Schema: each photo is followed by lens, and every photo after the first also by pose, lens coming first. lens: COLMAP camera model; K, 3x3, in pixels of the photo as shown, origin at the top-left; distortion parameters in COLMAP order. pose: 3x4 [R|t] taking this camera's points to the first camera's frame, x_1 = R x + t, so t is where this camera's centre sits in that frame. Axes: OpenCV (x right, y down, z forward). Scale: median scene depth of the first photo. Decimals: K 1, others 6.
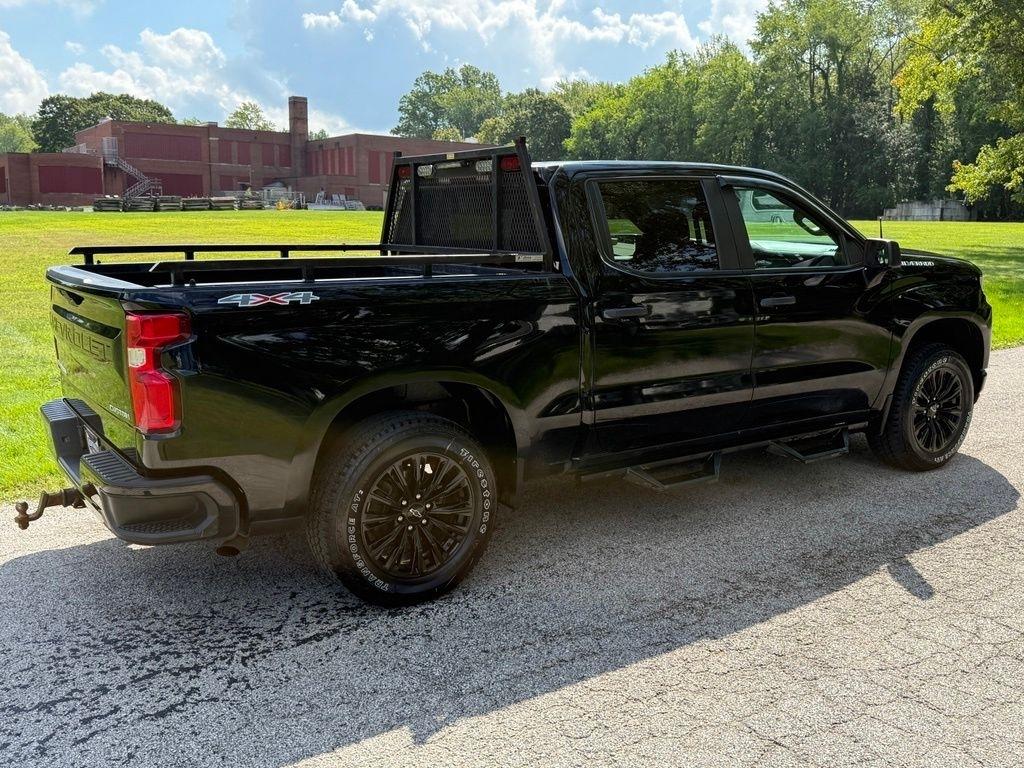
lens RADIAL K [[927.4, 0, 509.5], [0, 927.4, 407.7], [0, 0, 1]] dist [0.026205, 0.000000]
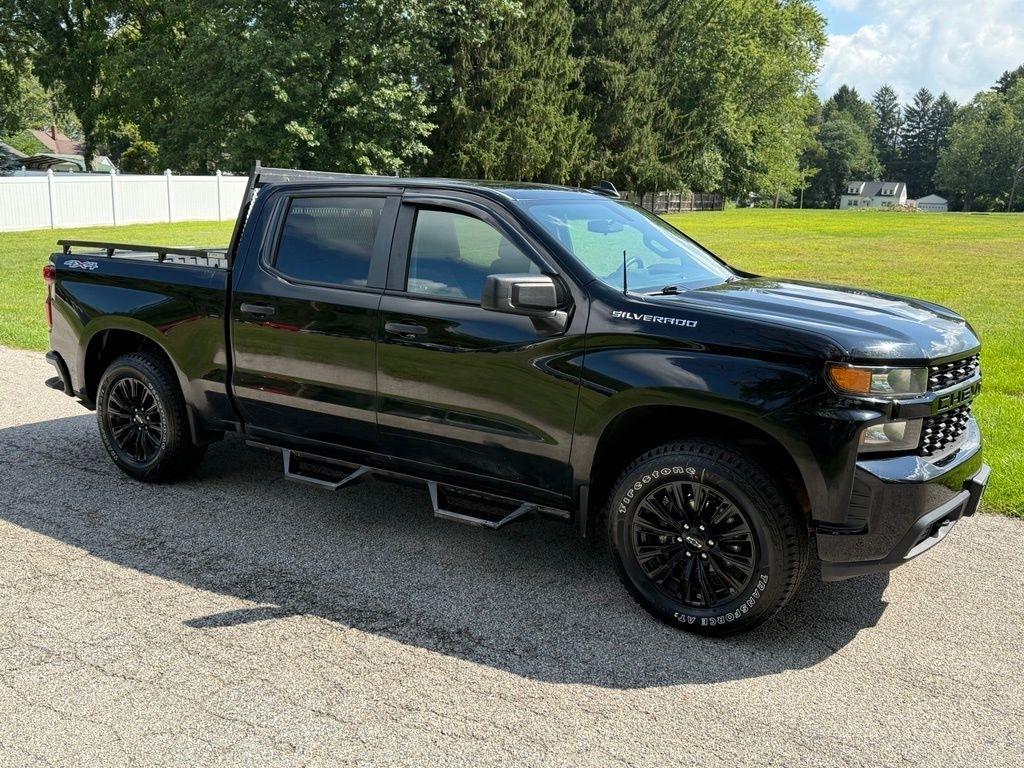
lens RADIAL K [[928.9, 0, 534.0], [0, 928.9, 388.6], [0, 0, 1]] dist [0.005318, 0.008198]
pose [[0.410640, 0.187066, -0.892402, 0.213718], [-0.208137, 0.972119, 0.108002, -0.033095], [0.887724, 0.141392, 0.438126, 0.129176]]
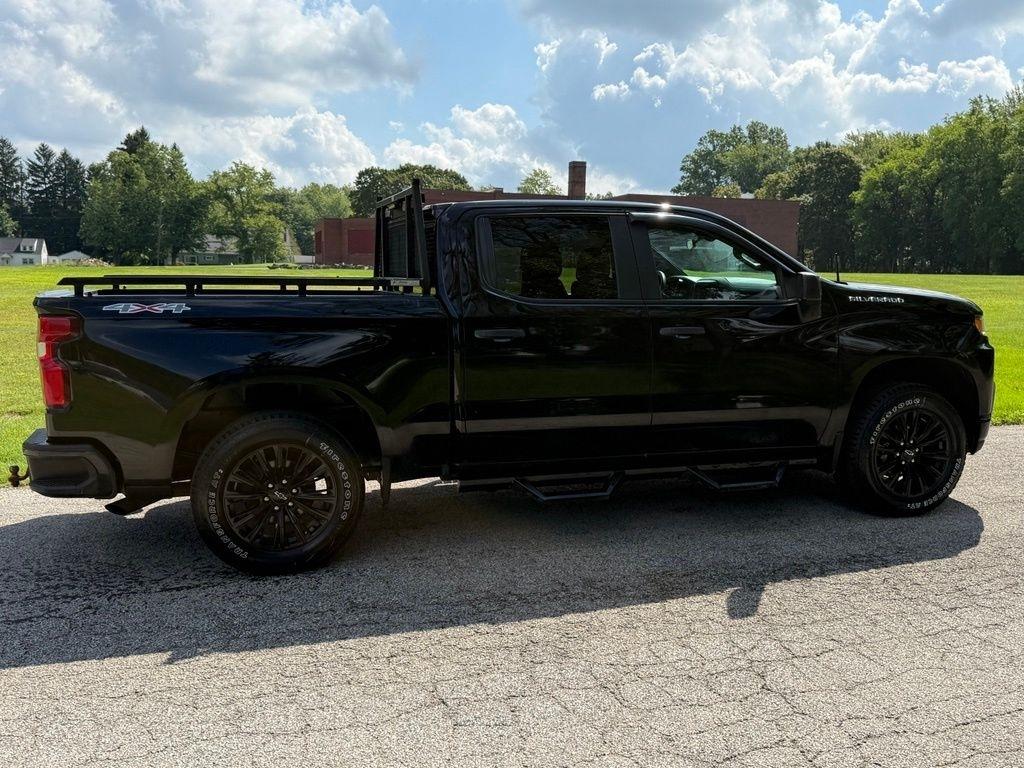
lens RADIAL K [[927.4, 0, 507.4], [0, 927.4, 412.4], [0, 0, 1]] dist [0.026205, 0.000000]
pose [[0.955892, 0.044802, -0.290280, 0.073370], [-0.060851, 0.997063, -0.046494, 0.006570], [0.287344, 0.062107, 0.955812, -0.007363]]
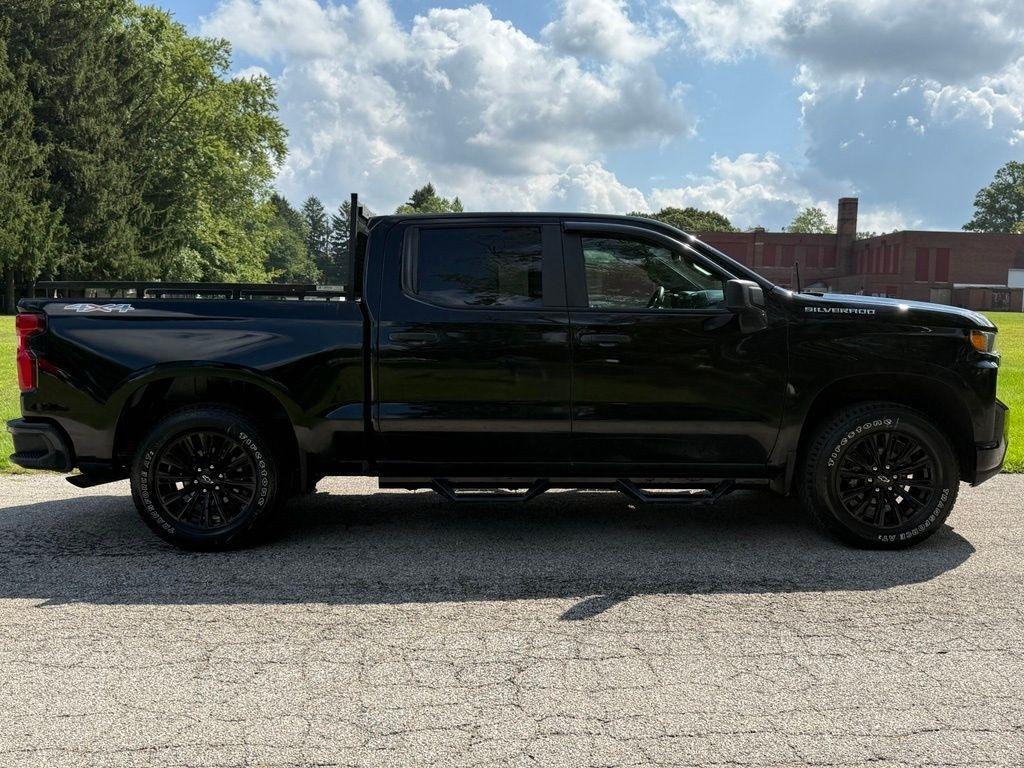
lens RADIAL K [[927.4, 0, 513.3], [0, 927.4, 395.9], [0, 0, 1]] dist [0.026205, 0.000000]
pose [[0.837523, 0.050277, -0.544085, 0.138561], [-0.114759, 0.989734, -0.085193, 0.008568], [0.534216, 0.133790, 0.834694, 0.016897]]
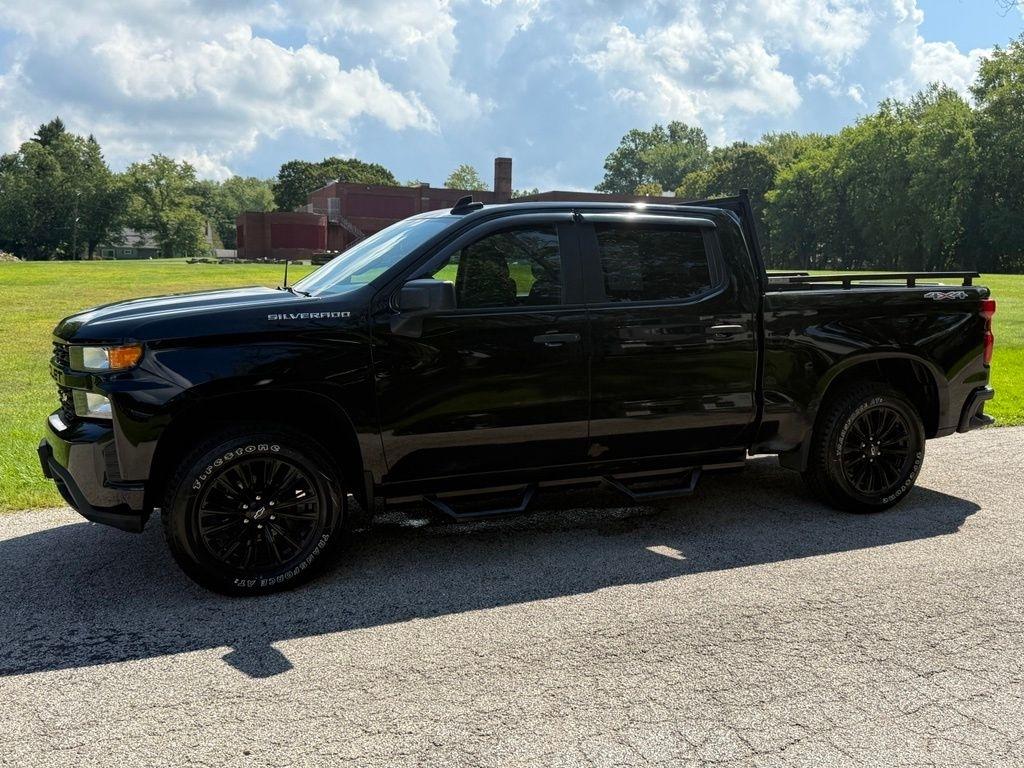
lens RADIAL K [[927.4, 0, 511.0], [0, 927.4, 380.0], [0, 0, 1]] dist [0.026205, 0.000000]
pose [[0.976571, 0.028958, -0.213238, 0.069534], [-0.046886, 0.995732, -0.079499, -0.000909], [0.210025, 0.087635, 0.973761, 0.018538]]
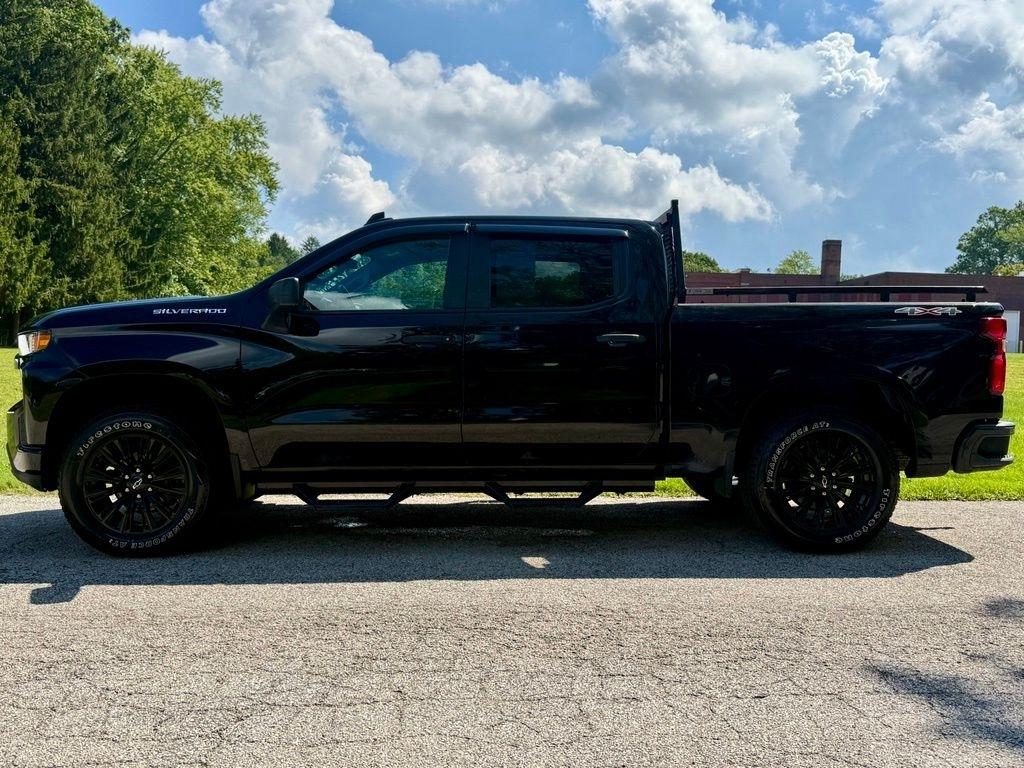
lens RADIAL K [[918.7, 0, 516.3], [0, 918.7, 377.4], [0, 0, 1]] dist [0.083527, -0.130607]
pose [[0.842978, 0.022540, -0.537476, 0.153886], [-0.119751, 0.981915, -0.146639, 0.008617], [0.524450, 0.187976, 0.830432, 0.051130]]
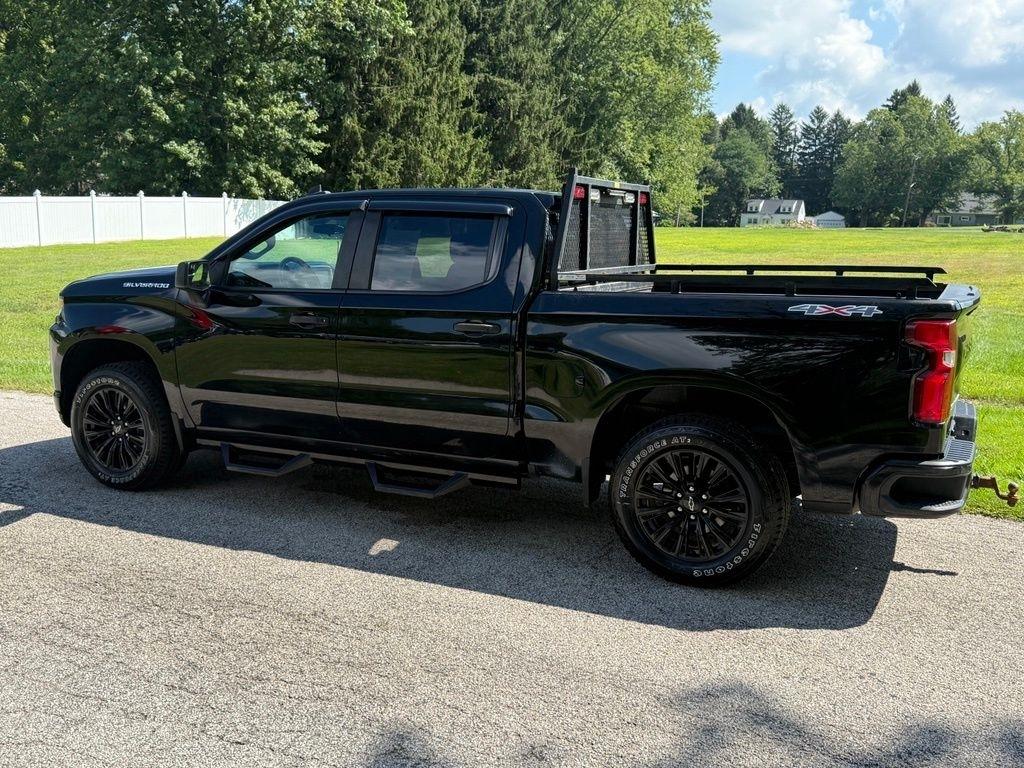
lens RADIAL K [[963.7, 0, 510.8], [0, 963.7, 384.2], [0, 0, 1]] dist [0.014738, 0.000000]
pose [[0.482488, 0.148302, -0.863257, 0.231561], [-0.191816, 0.979529, 0.061069, -0.030442], [0.854642, 0.136121, 0.501057, 0.131189]]
